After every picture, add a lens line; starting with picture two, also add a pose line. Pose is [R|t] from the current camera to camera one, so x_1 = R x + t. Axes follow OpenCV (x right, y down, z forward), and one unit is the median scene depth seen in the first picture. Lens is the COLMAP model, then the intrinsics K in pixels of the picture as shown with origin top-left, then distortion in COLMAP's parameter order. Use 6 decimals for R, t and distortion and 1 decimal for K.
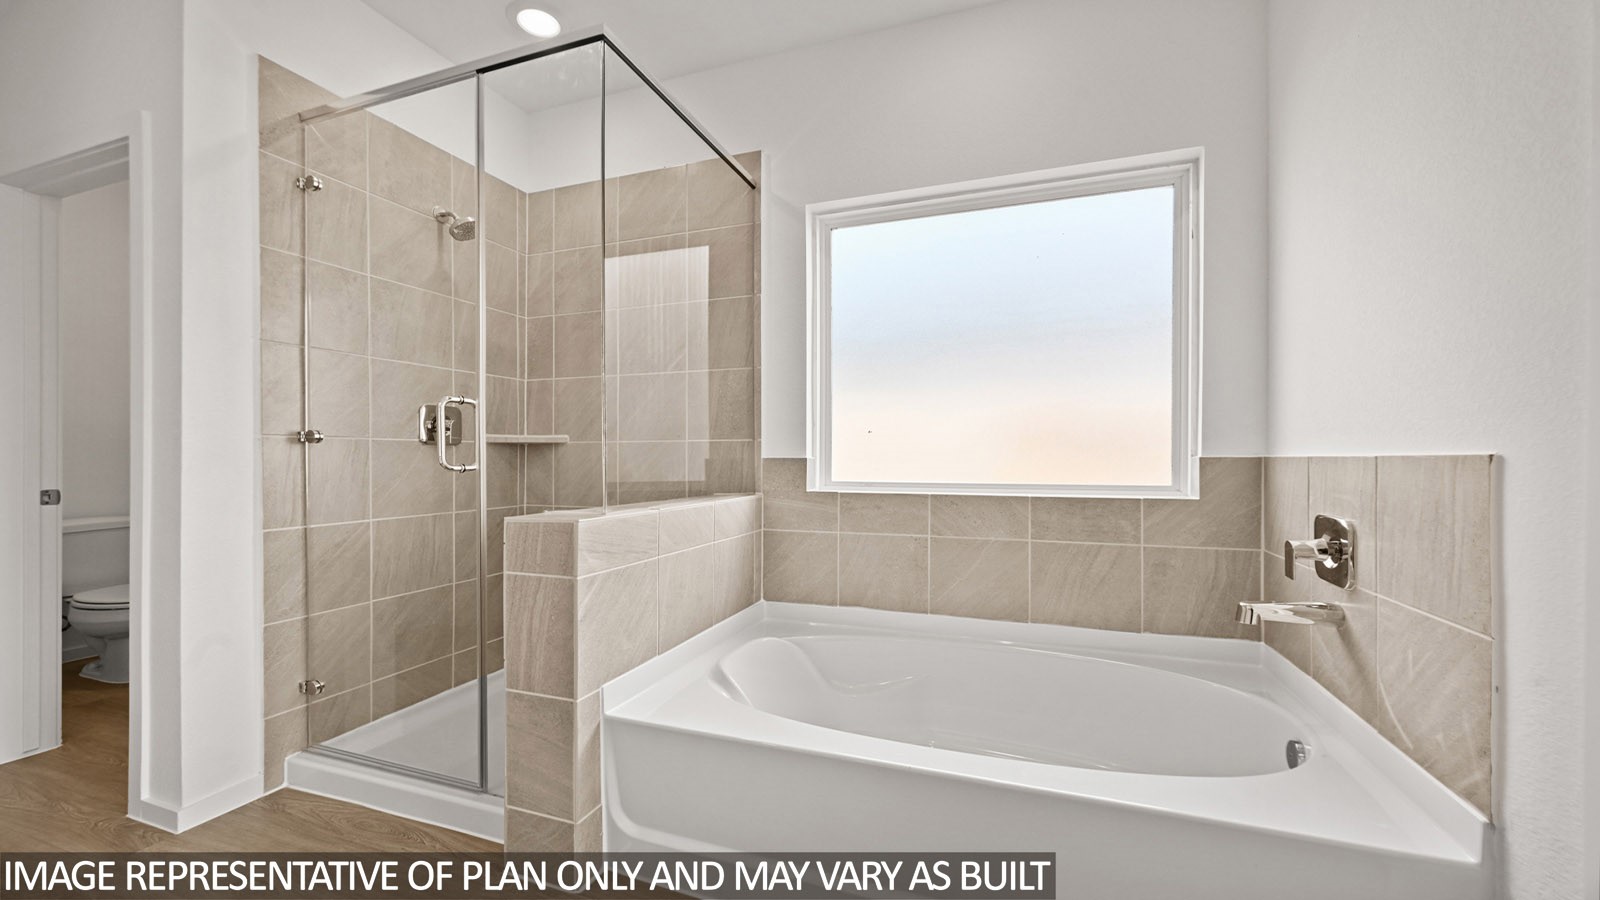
lens RADIAL K [[630.5, 0, 801.5], [0, 630.5, 455.9], [0, 0, 1]] dist [-0.000156, 0.000295]
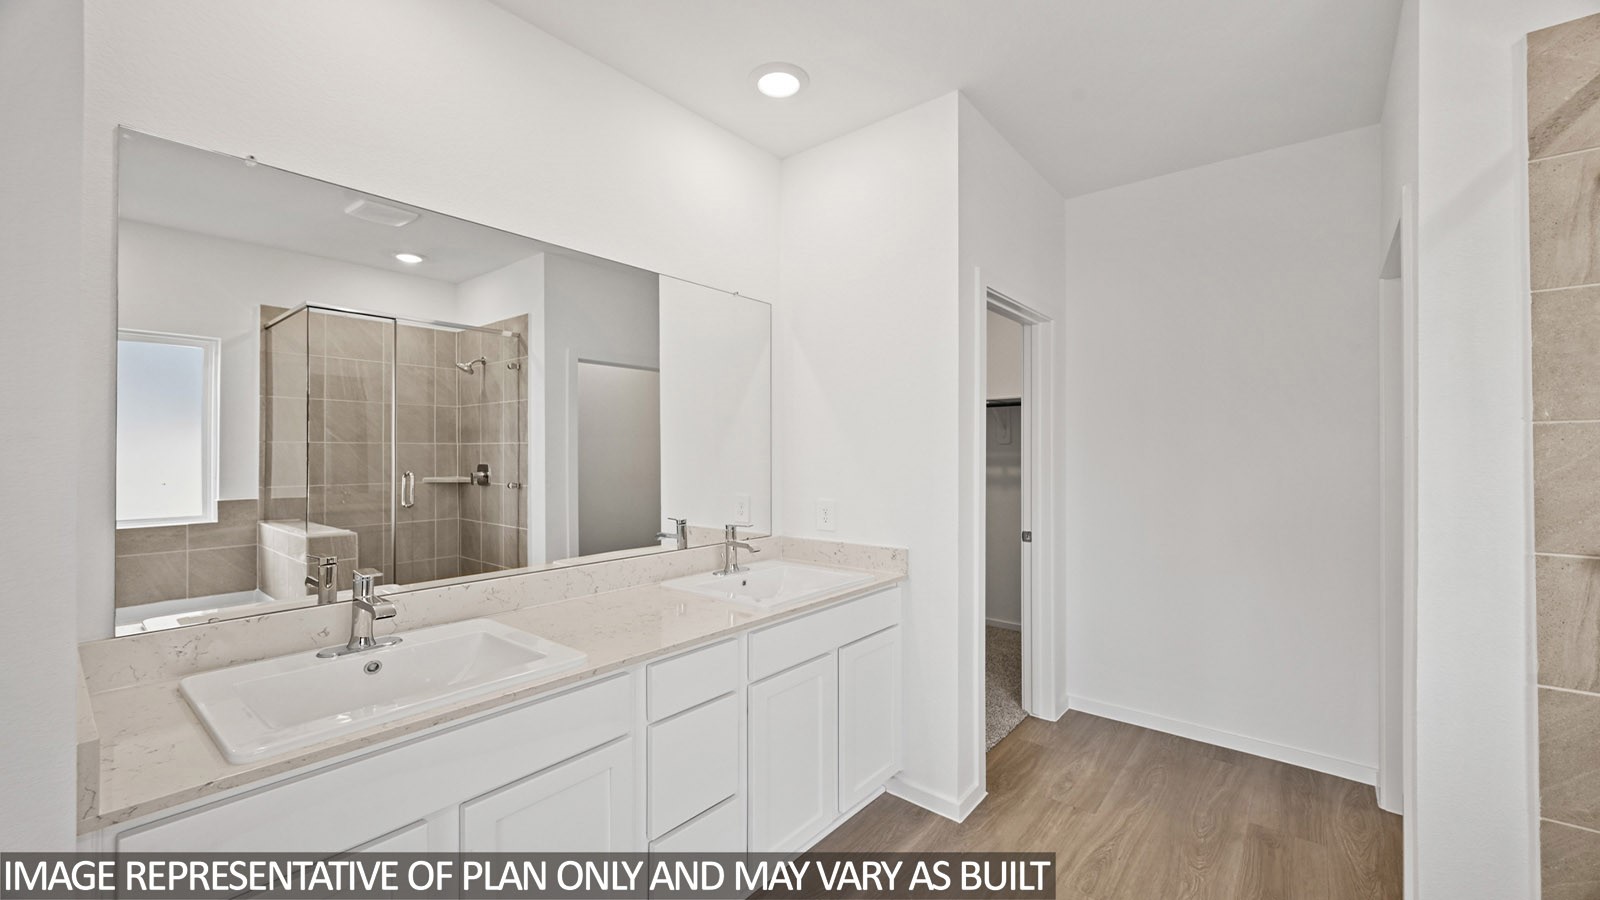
lens RADIAL K [[622.3, 0, 806.5], [0, 622.3, 446.5], [0, 0, 1]] dist [-0.000051, 0.000013]
pose [[-0.325549, -0.007416, -0.945496, 0.087697], [-0.000967, 0.999971, -0.007510, -0.139215], [0.945525, -0.001530, -0.325547, 0.411861]]
